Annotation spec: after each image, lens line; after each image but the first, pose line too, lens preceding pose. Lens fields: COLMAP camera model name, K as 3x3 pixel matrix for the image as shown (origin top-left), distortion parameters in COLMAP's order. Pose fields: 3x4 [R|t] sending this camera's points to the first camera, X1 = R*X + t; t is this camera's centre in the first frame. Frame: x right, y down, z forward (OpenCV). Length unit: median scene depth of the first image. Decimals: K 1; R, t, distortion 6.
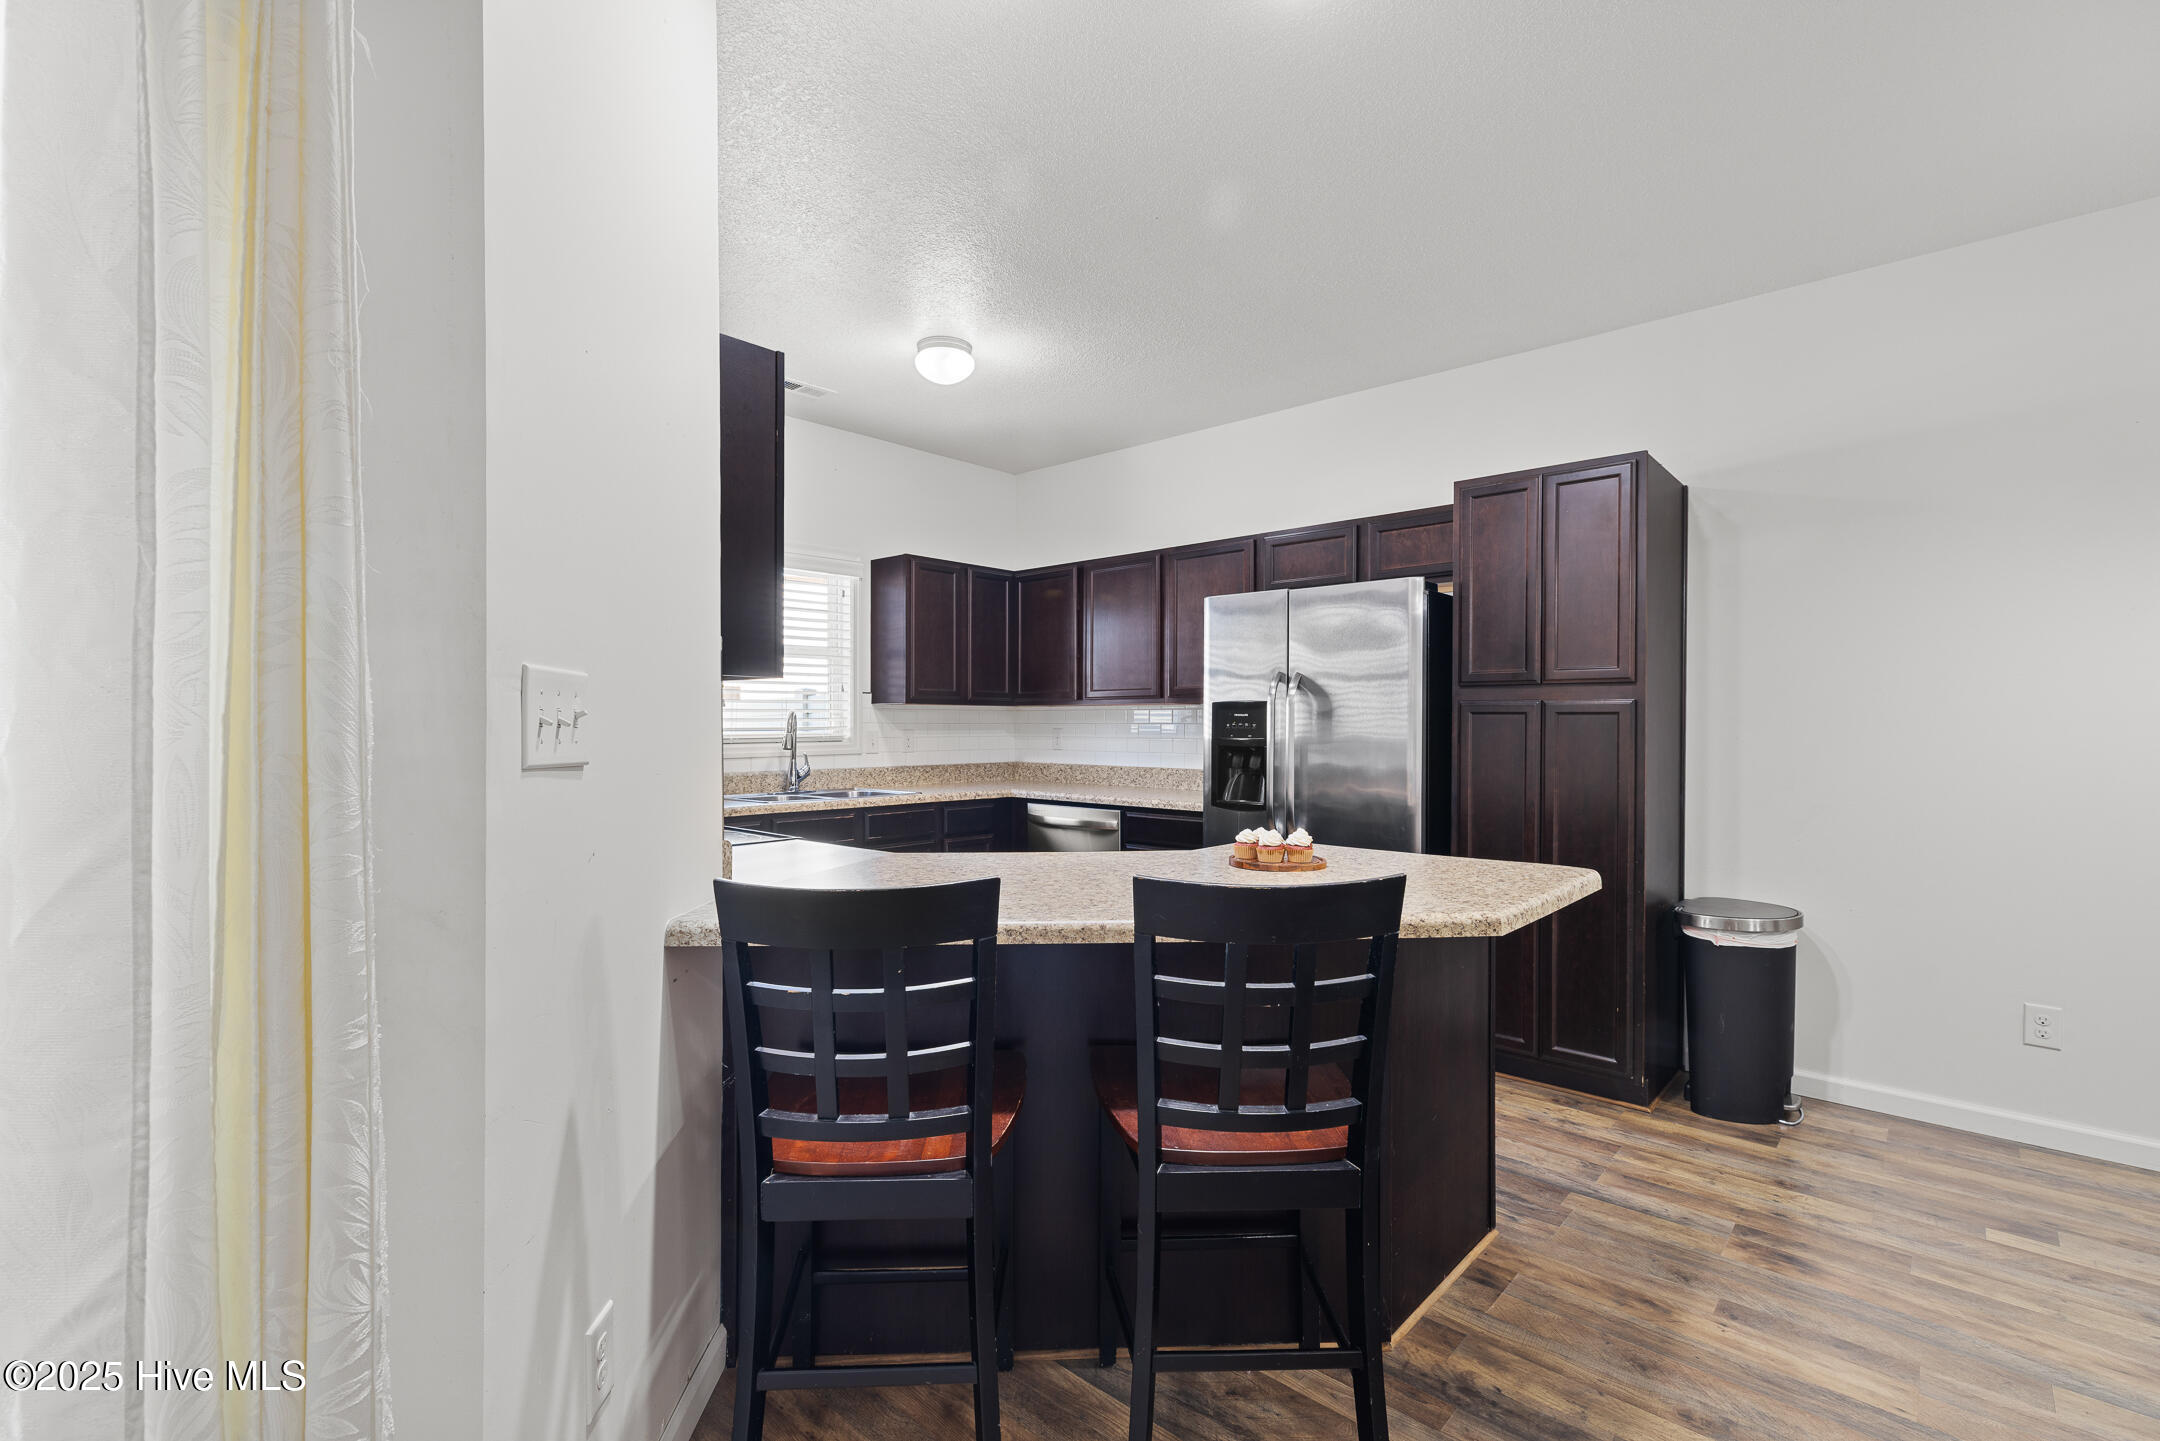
lens RADIAL K [[966.3, 0, 1069.9], [0, 966.3, 726.3], [0, 0, 1]] dist [0.004557, 0.000241]
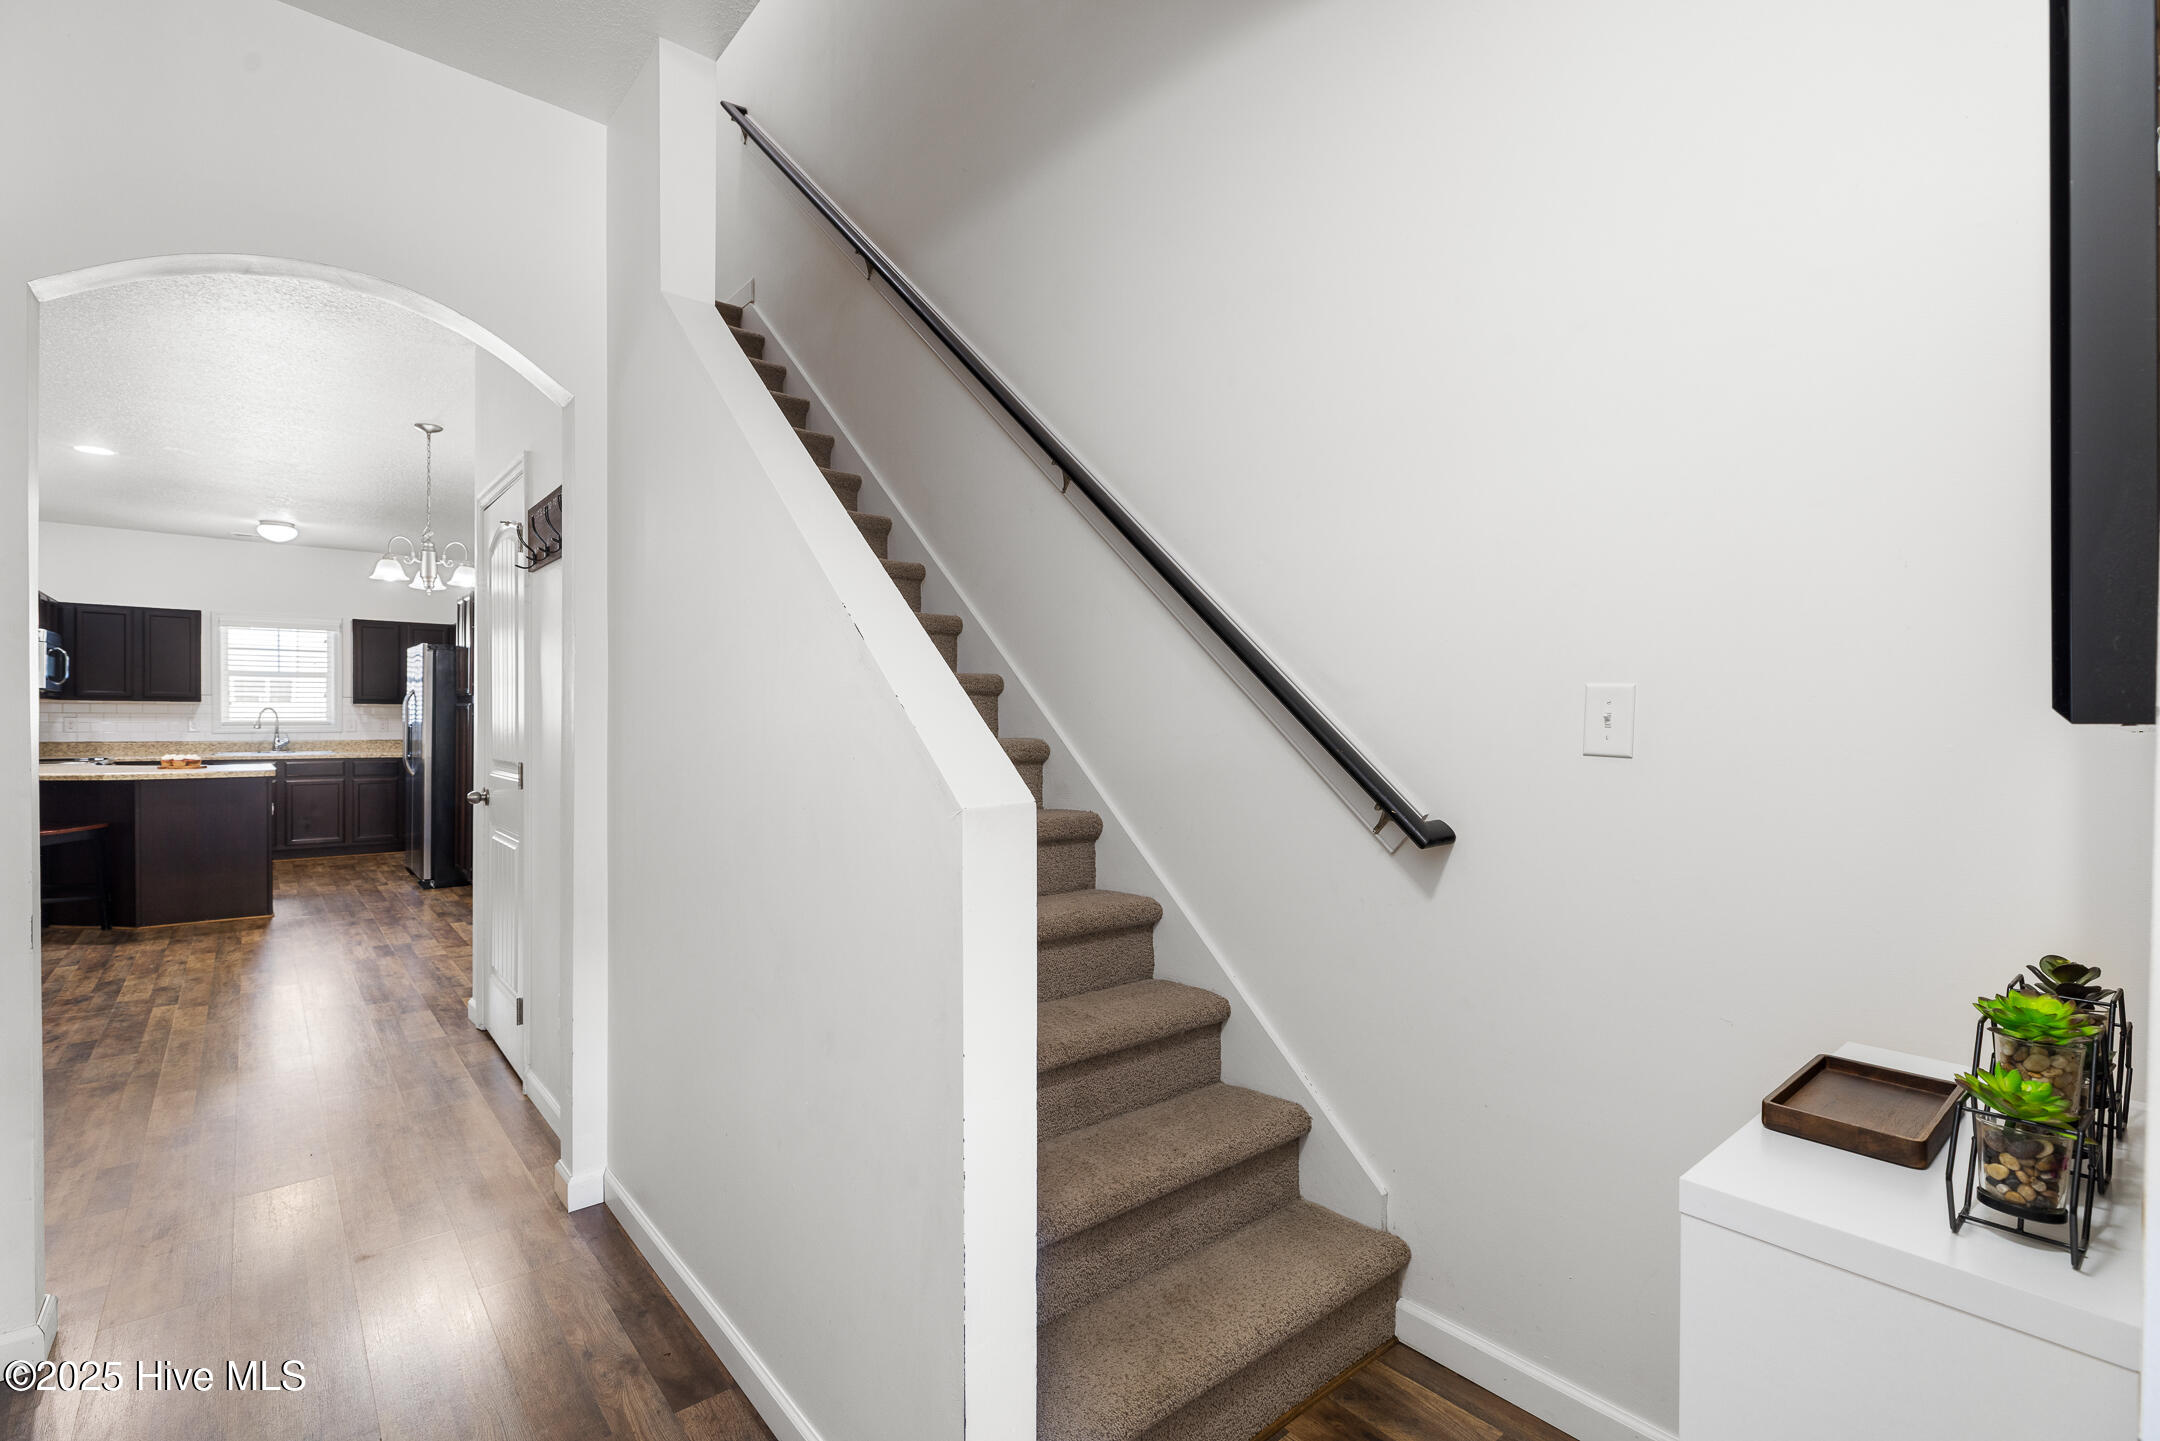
lens RADIAL K [[968.6, 0, 1070.6], [0, 968.6, 726.1], [0, 0, 1]] dist [0.003135, -0.000003]
pose [[0.991957, 0.003988, -0.126515, 2.037093], [-0.003534, 0.999987, 0.003809, 0.009644], [0.126529, -0.003331, 0.991957, -0.894895]]
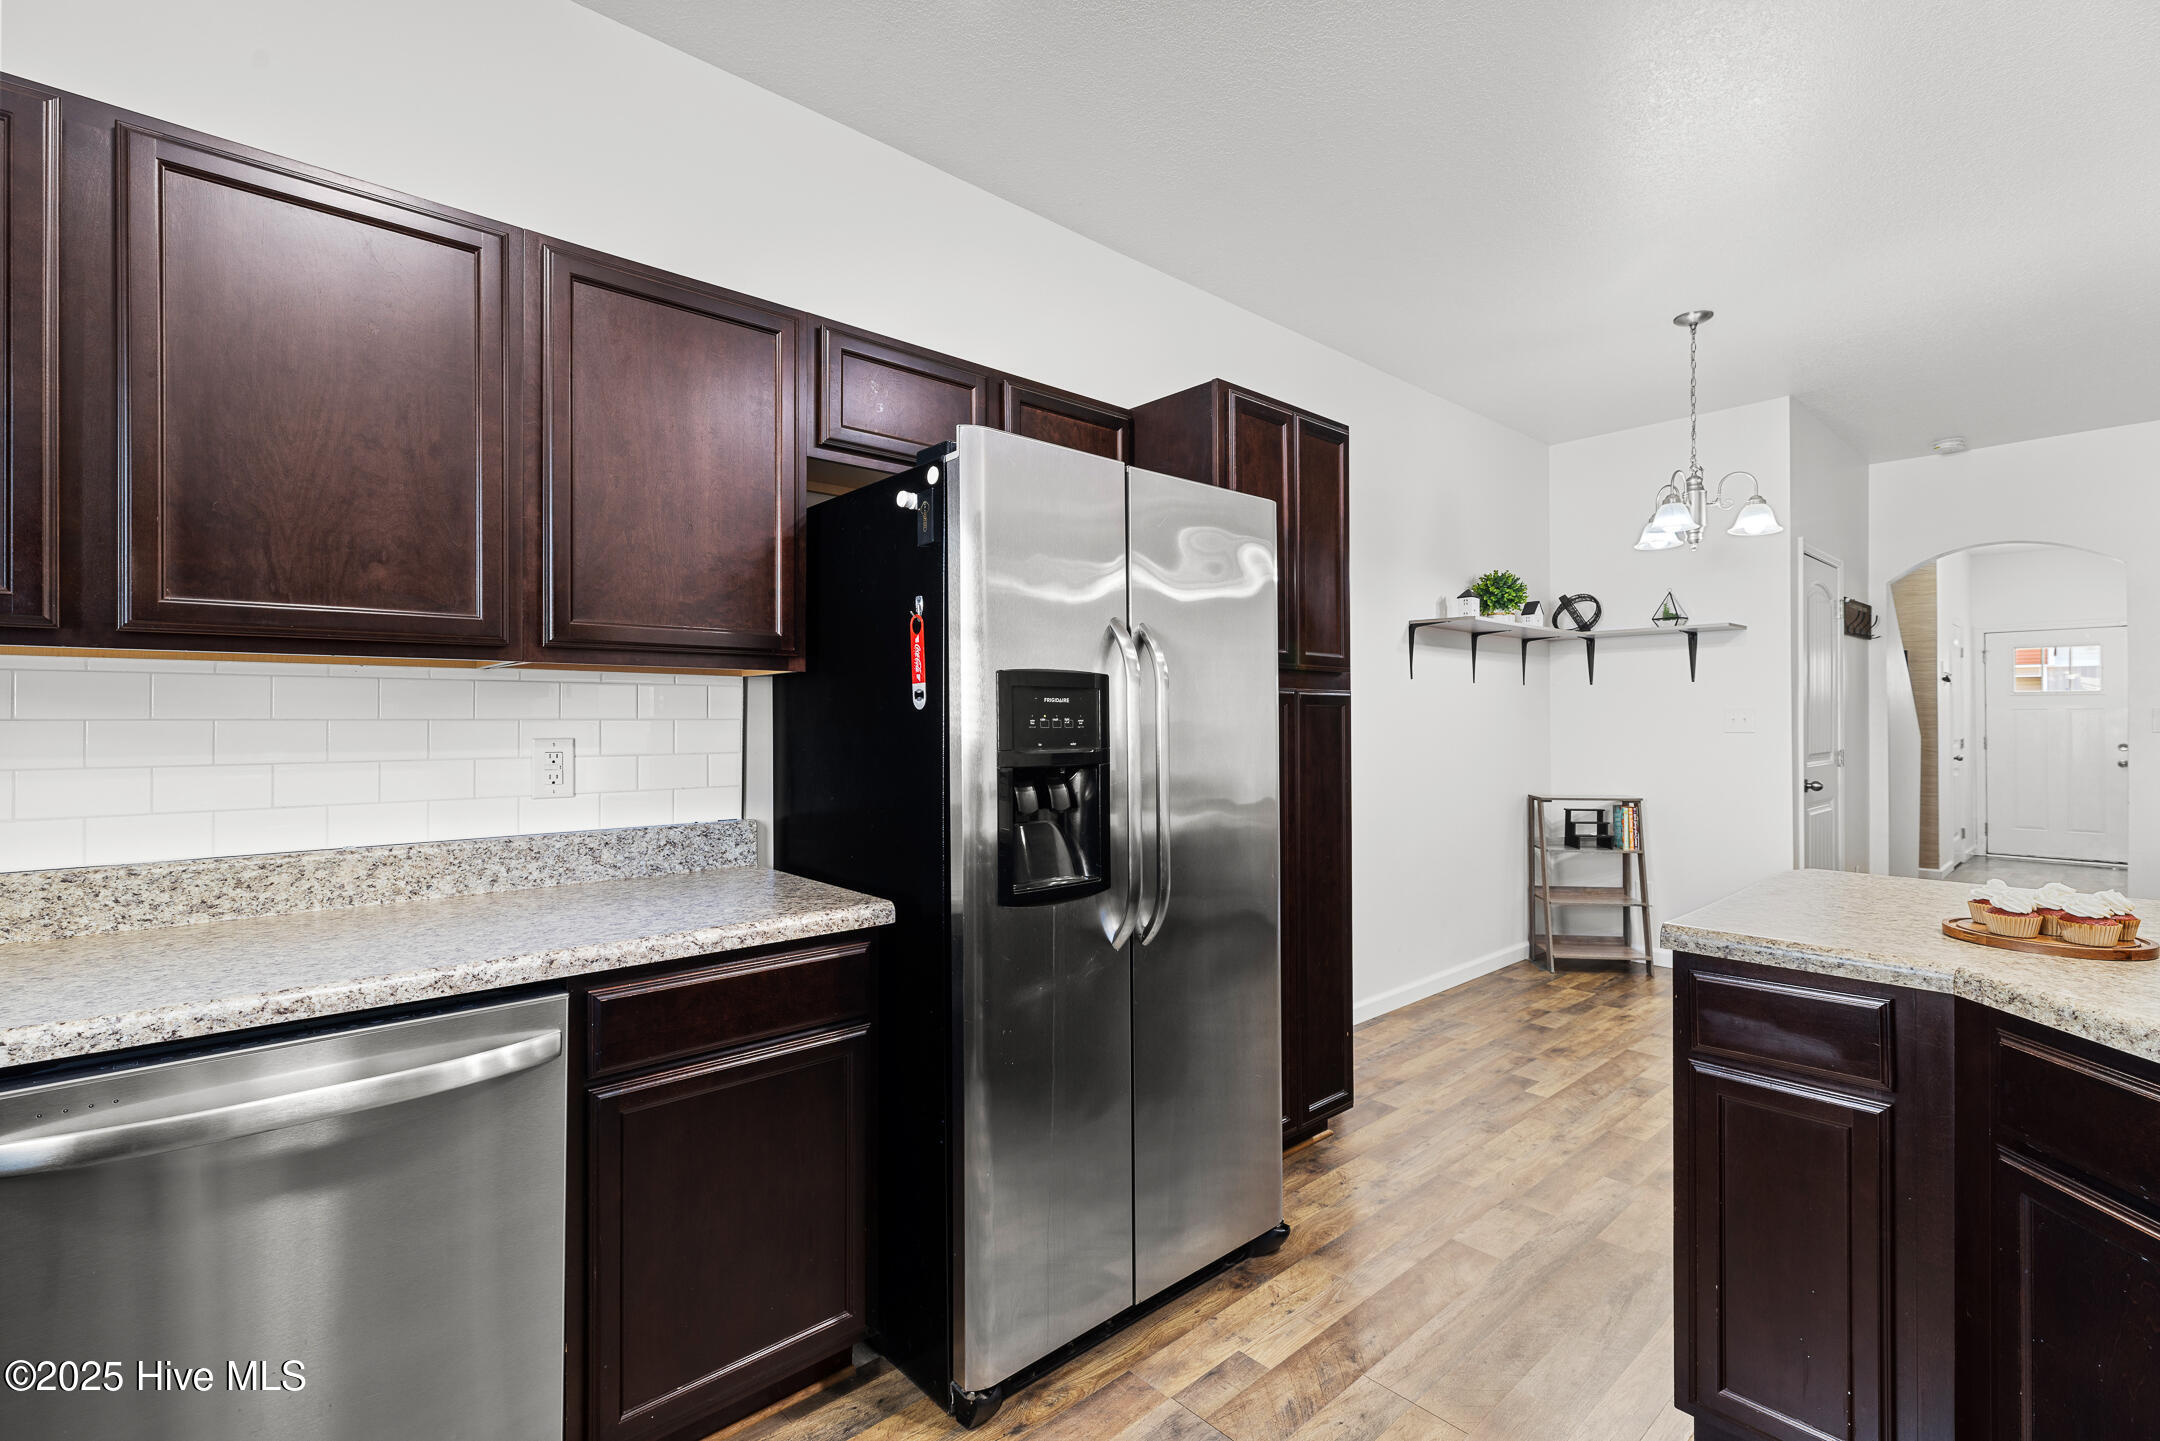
lens RADIAL K [[971.0, 0, 1068.6], [0, 971.0, 713.4], [0, 0, 1]] dist [0.005093, 0.000028]
pose [[0.100365, 0.002888, 0.994947, -0.345821], [0.003226, 0.999990, -0.003228, -0.004577], [-0.994945, 0.003534, 0.100355, 1.106939]]
